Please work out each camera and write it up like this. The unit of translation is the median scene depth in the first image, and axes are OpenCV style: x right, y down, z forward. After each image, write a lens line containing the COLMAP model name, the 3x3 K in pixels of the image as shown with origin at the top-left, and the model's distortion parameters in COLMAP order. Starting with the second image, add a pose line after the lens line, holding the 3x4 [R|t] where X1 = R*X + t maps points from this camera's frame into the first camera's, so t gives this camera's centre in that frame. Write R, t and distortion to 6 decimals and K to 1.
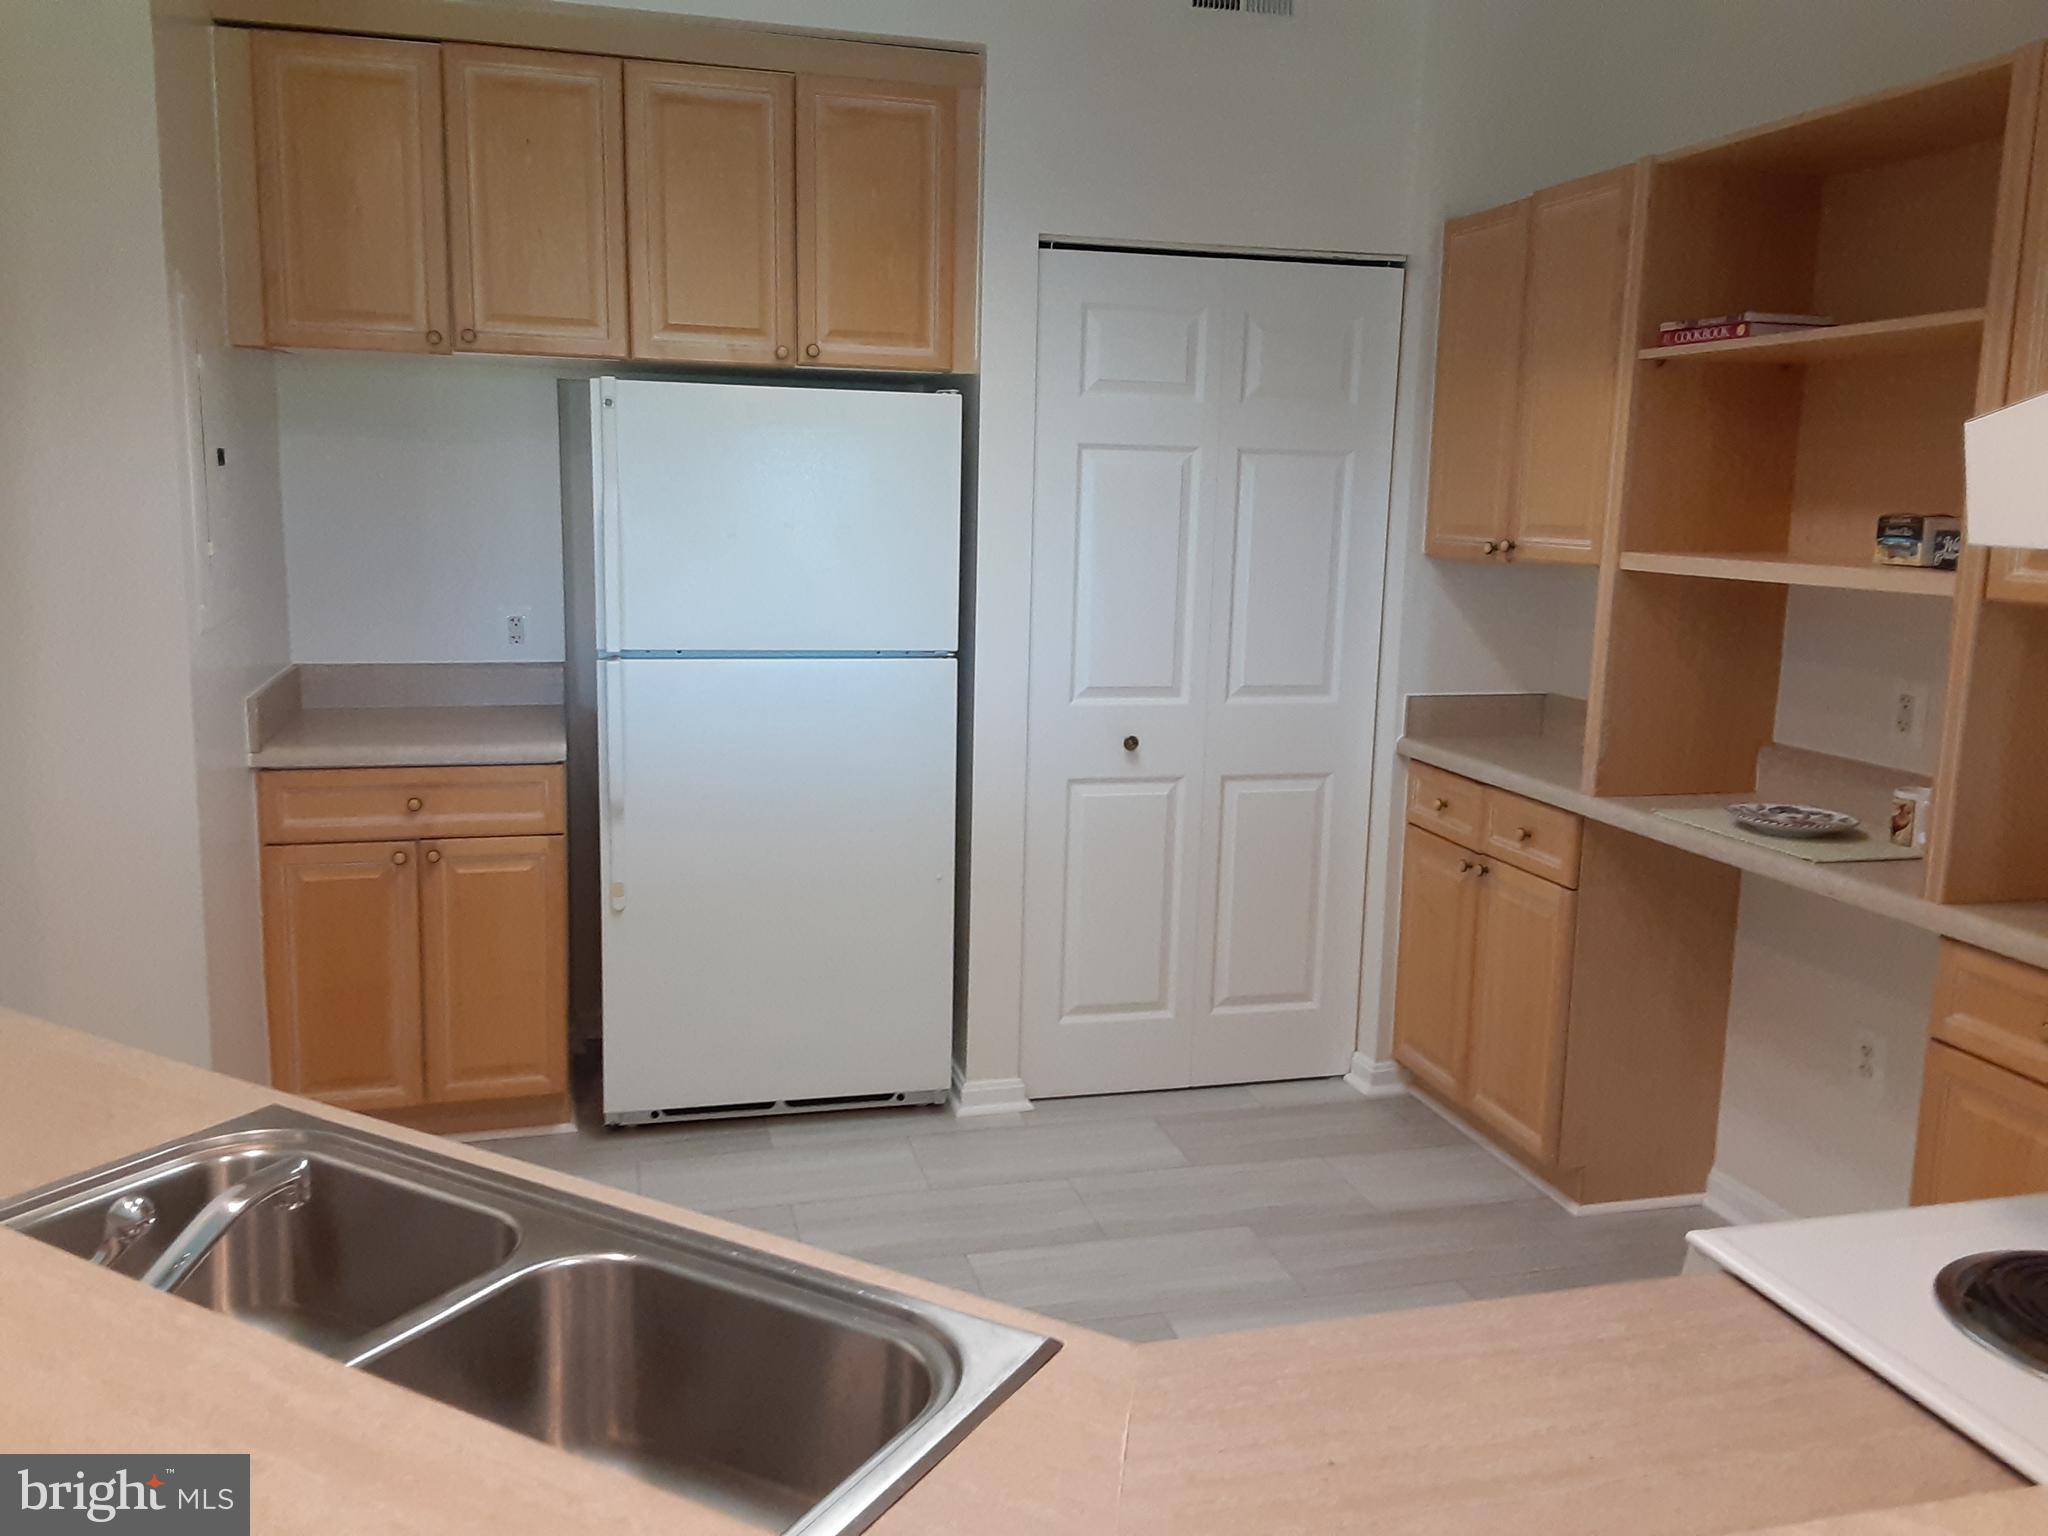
lens RADIAL K [[1657.8, 0, 1032.8], [0, 1657.8, 750.7], [0, 0, 1]] dist [0.144477, -0.186649]
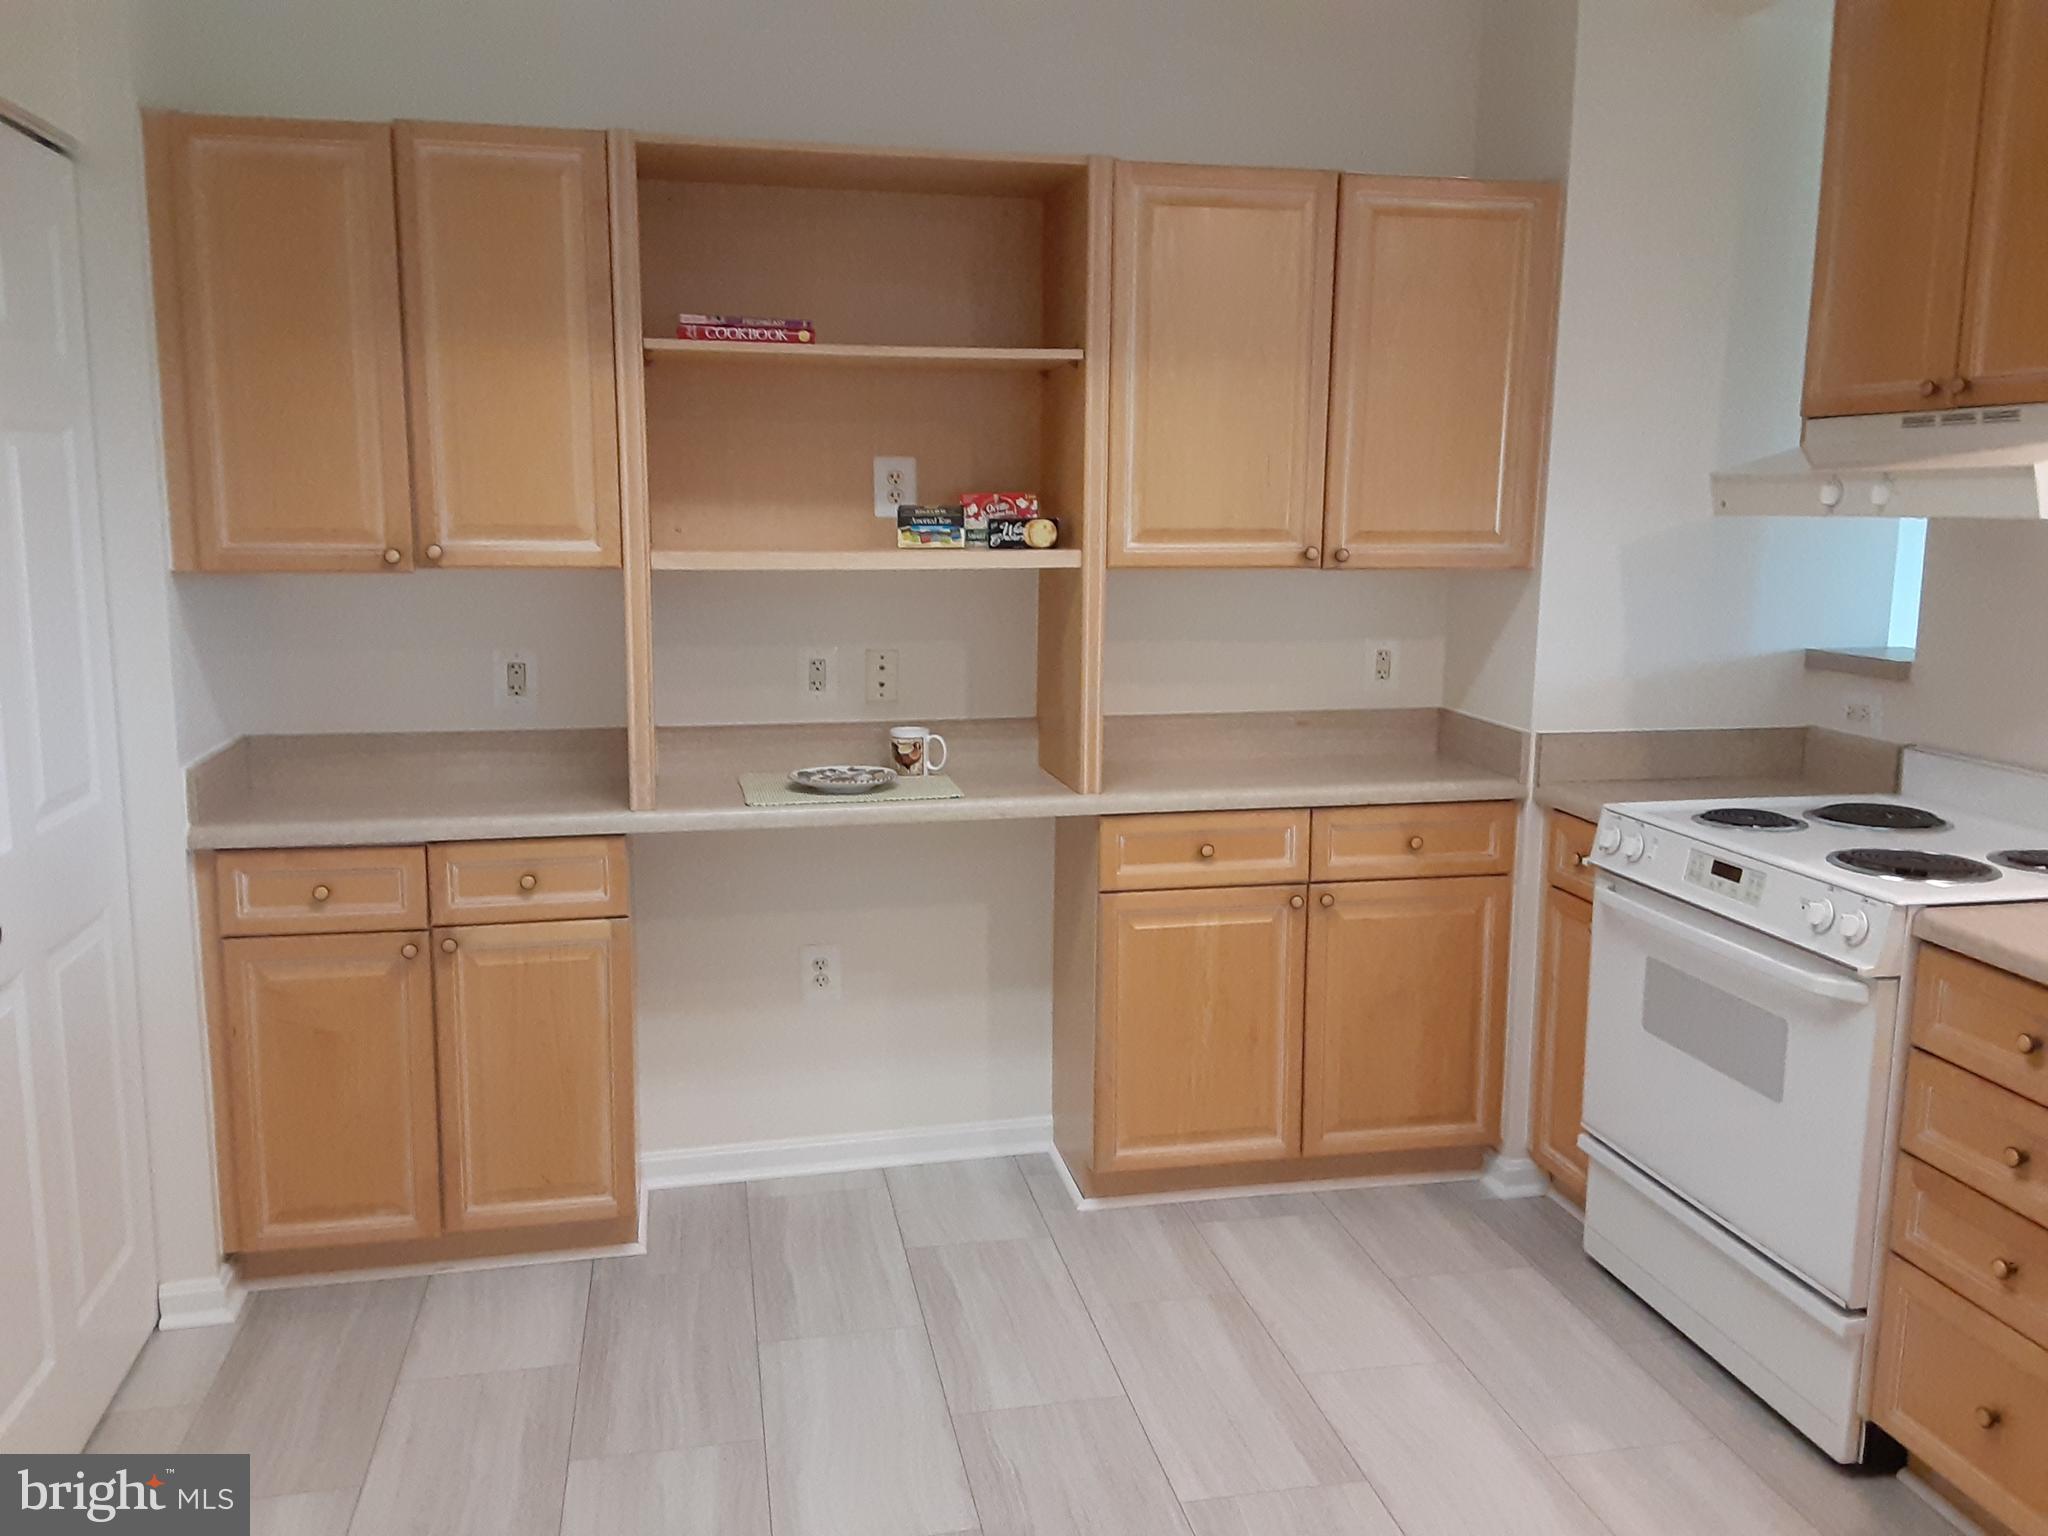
lens RADIAL K [[1657.8, 0, 1032.8], [0, 1657.8, 750.7], [0, 0, 1]] dist [0.144477, -0.186649]
pose [[0.056686, -0.179310, 0.982158, -0.594842], [0.153123, 0.973663, 0.168921, -0.136635], [-0.986580, 0.140816, 0.082650, 0.735212]]
